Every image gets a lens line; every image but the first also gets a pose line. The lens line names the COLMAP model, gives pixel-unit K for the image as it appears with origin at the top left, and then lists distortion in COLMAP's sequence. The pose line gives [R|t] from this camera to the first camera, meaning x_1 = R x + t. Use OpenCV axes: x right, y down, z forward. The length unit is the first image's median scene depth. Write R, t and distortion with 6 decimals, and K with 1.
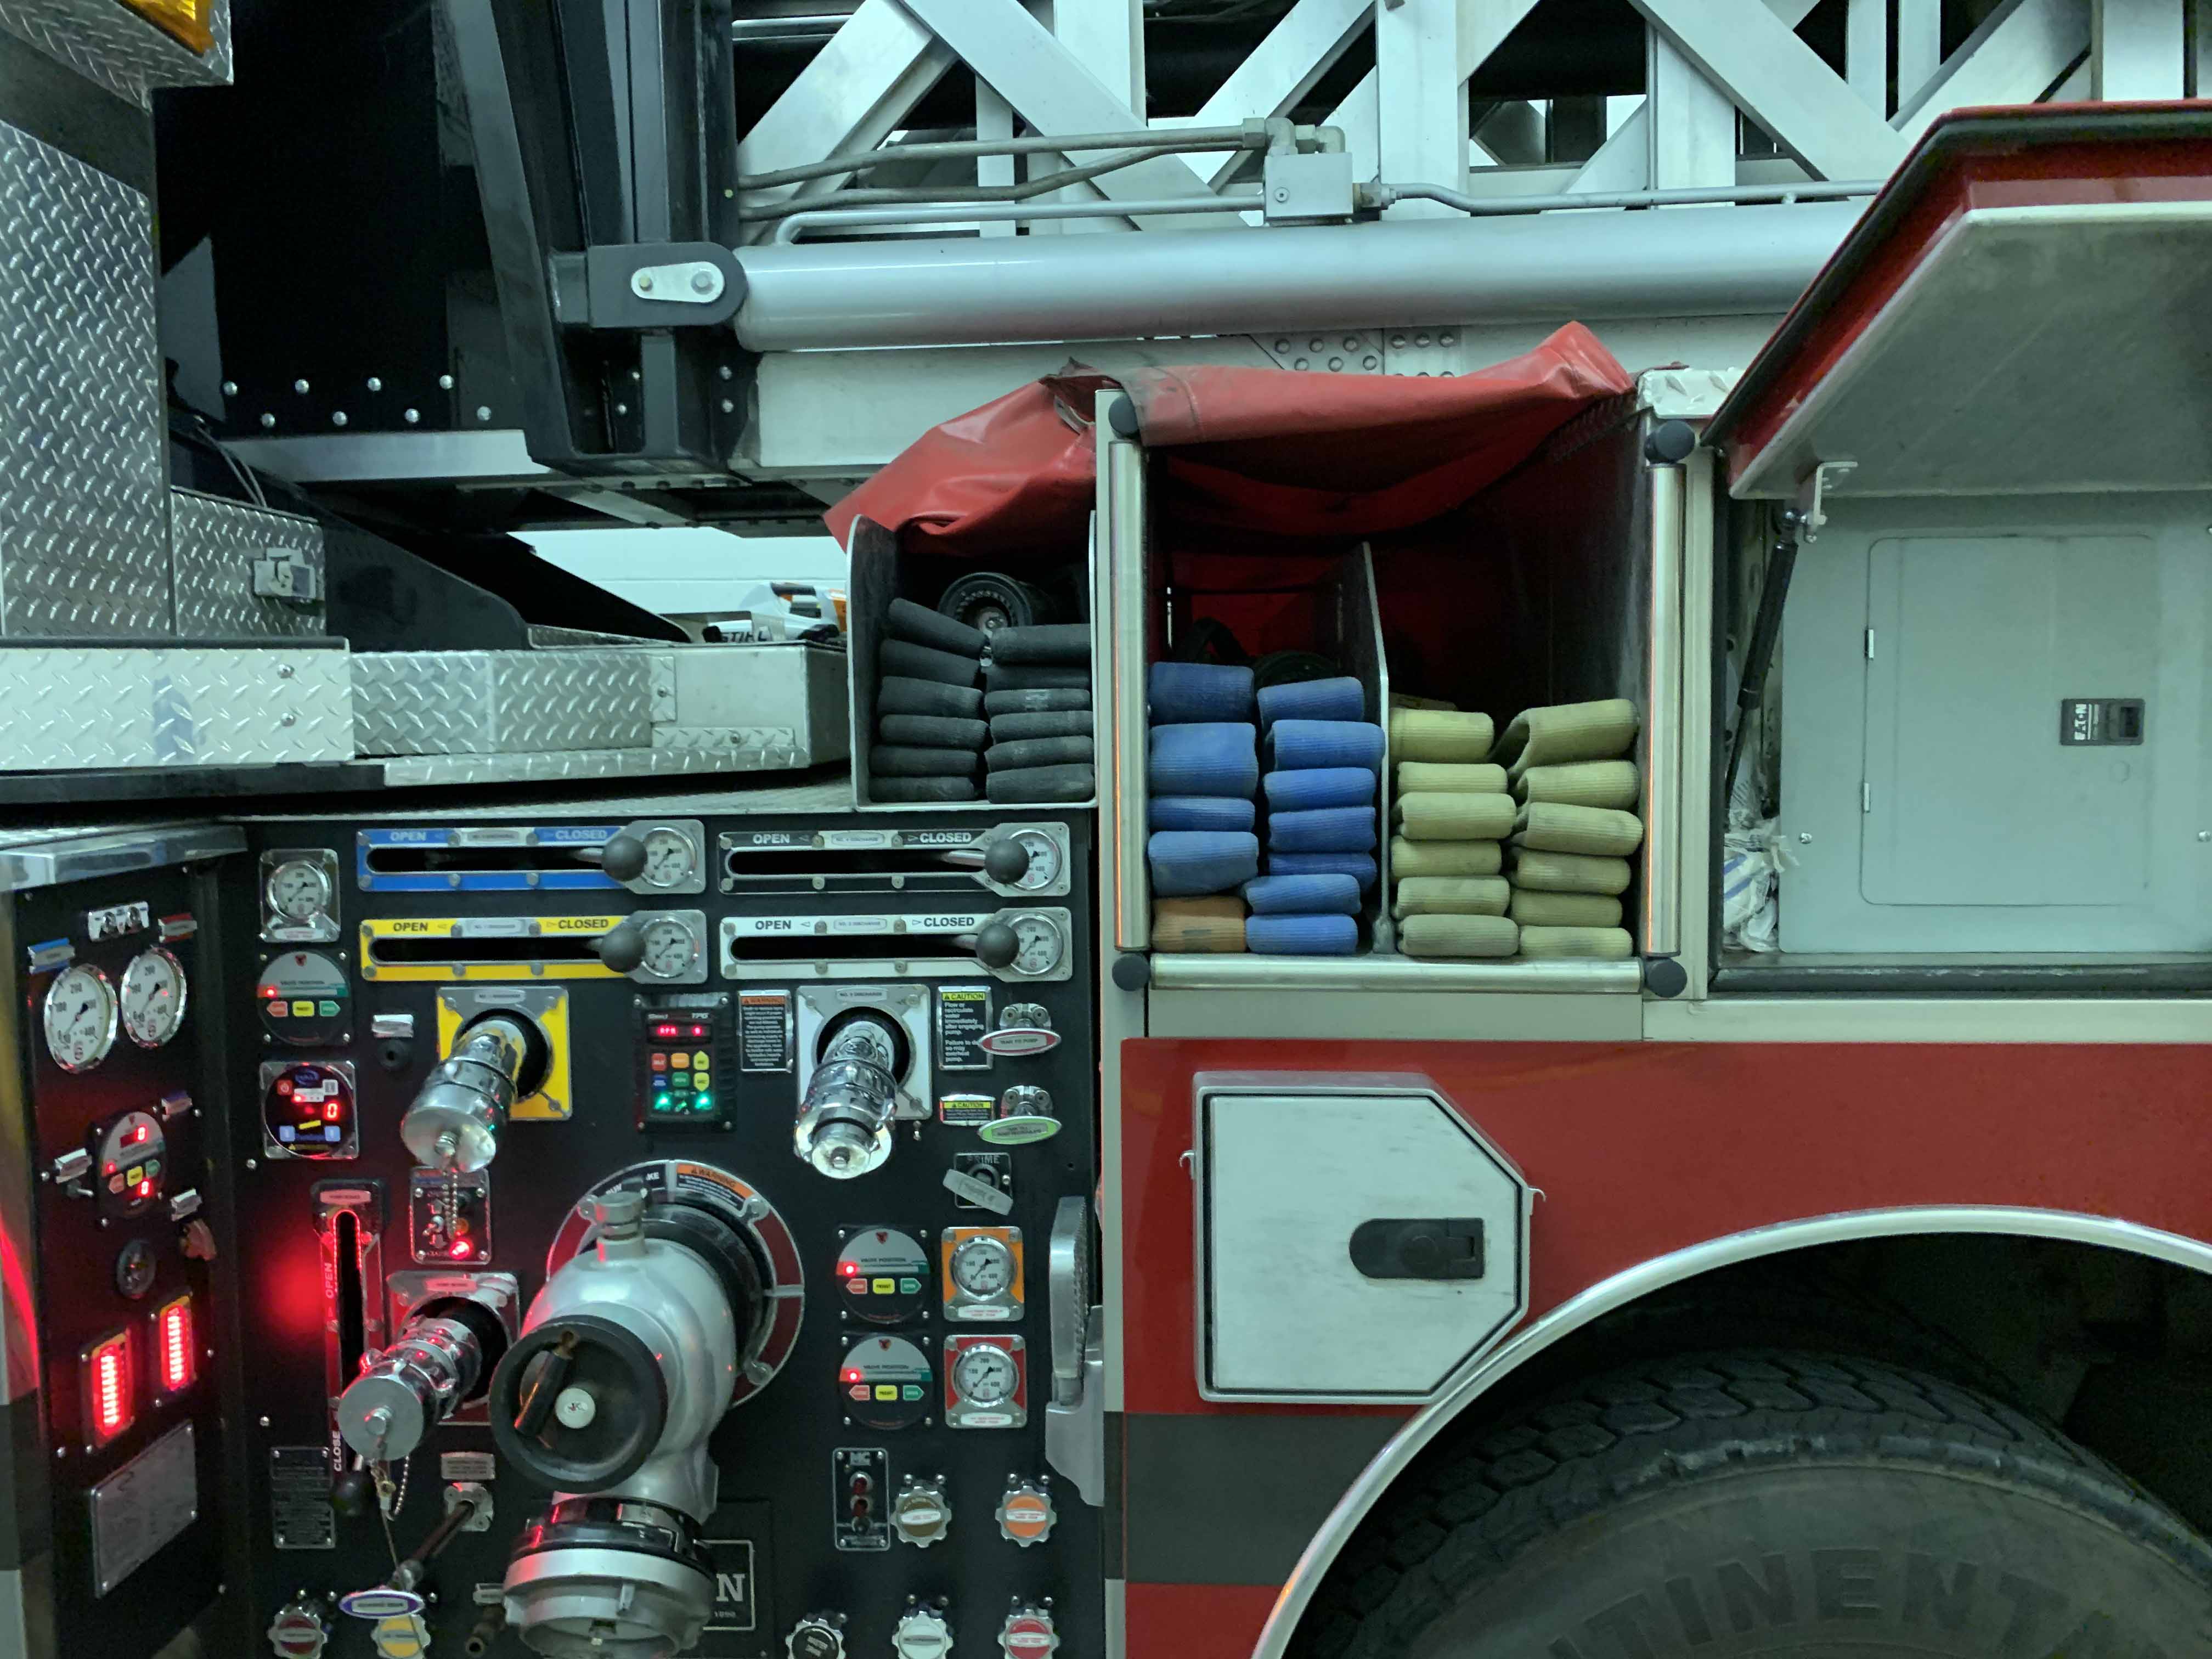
lens RADIAL K [[1678.5, 0, 1113.0], [0, 1678.5, 837.3], [0, 0, 1]] dist [-0.004997, 0.000012]
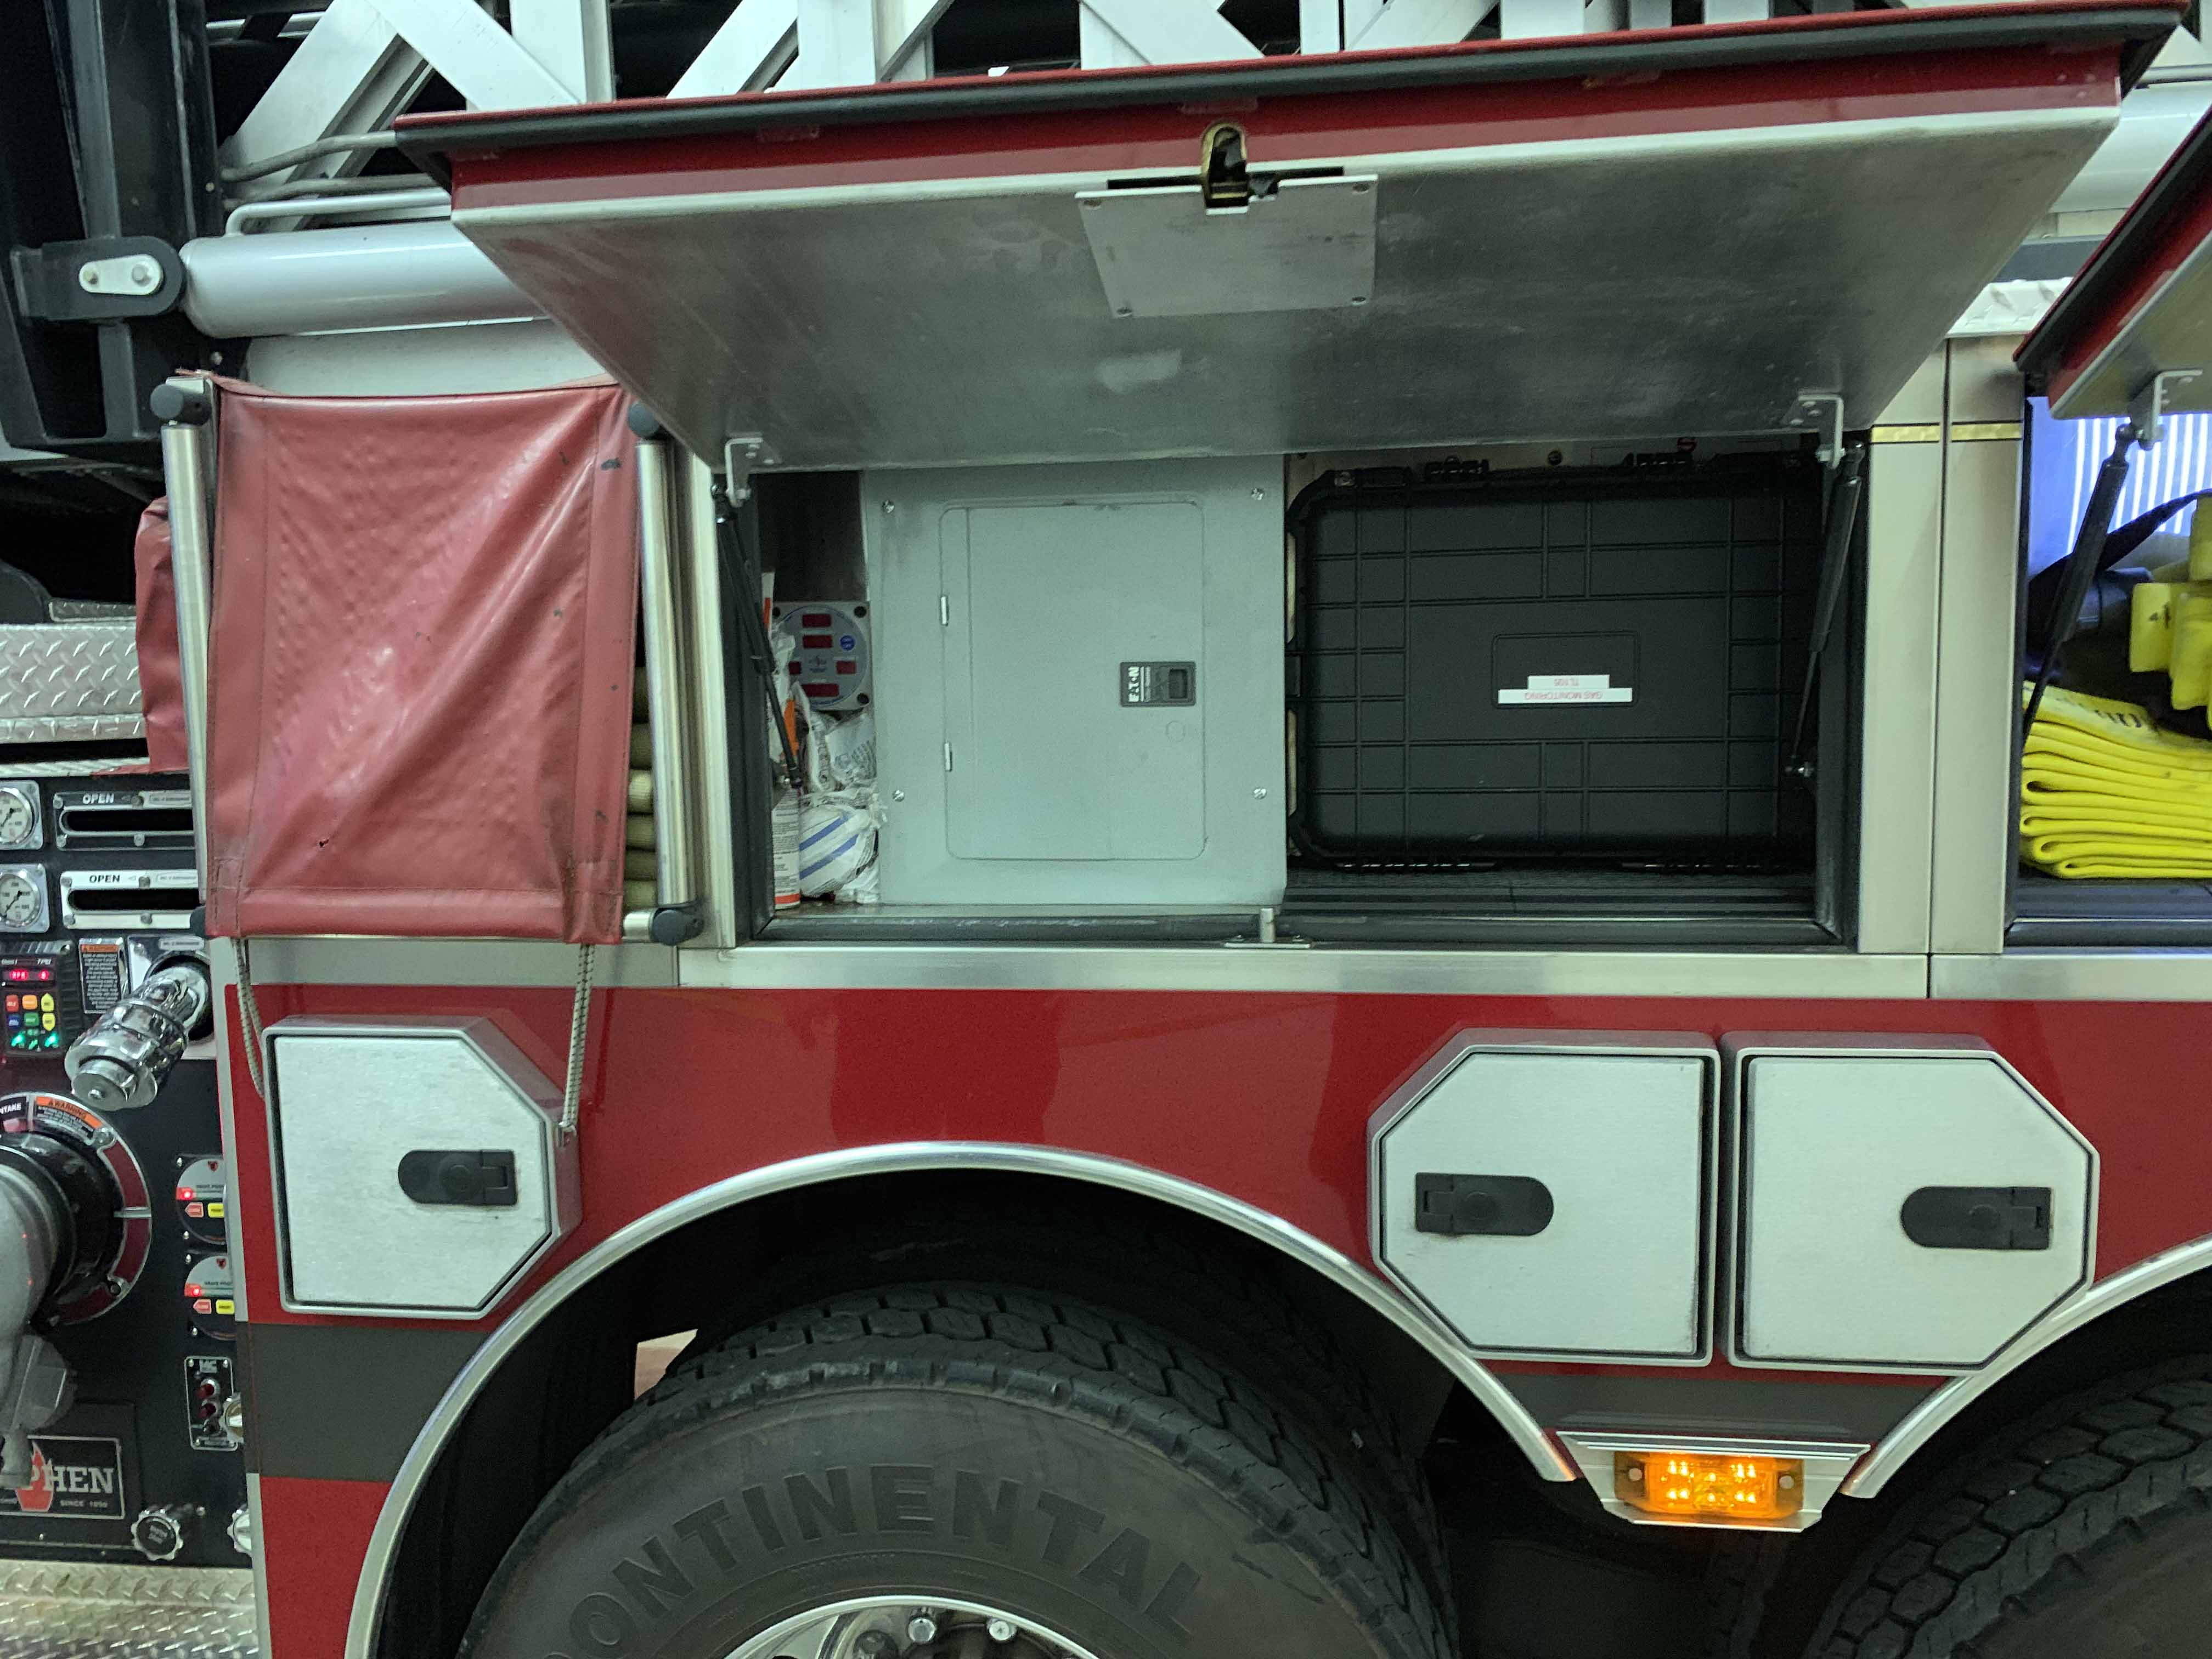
lens RADIAL K [[1678.5, 0, 1109.9], [0, 1678.5, 844.0], [0, 0, 1]] dist [-0.004997, 0.000012]
pose [[0.997145, -0.001201, -0.075498, 0.530830], [0.003768, 0.999419, 0.033869, -0.004302], [0.075414, -0.034057, 0.996571, -0.031329]]
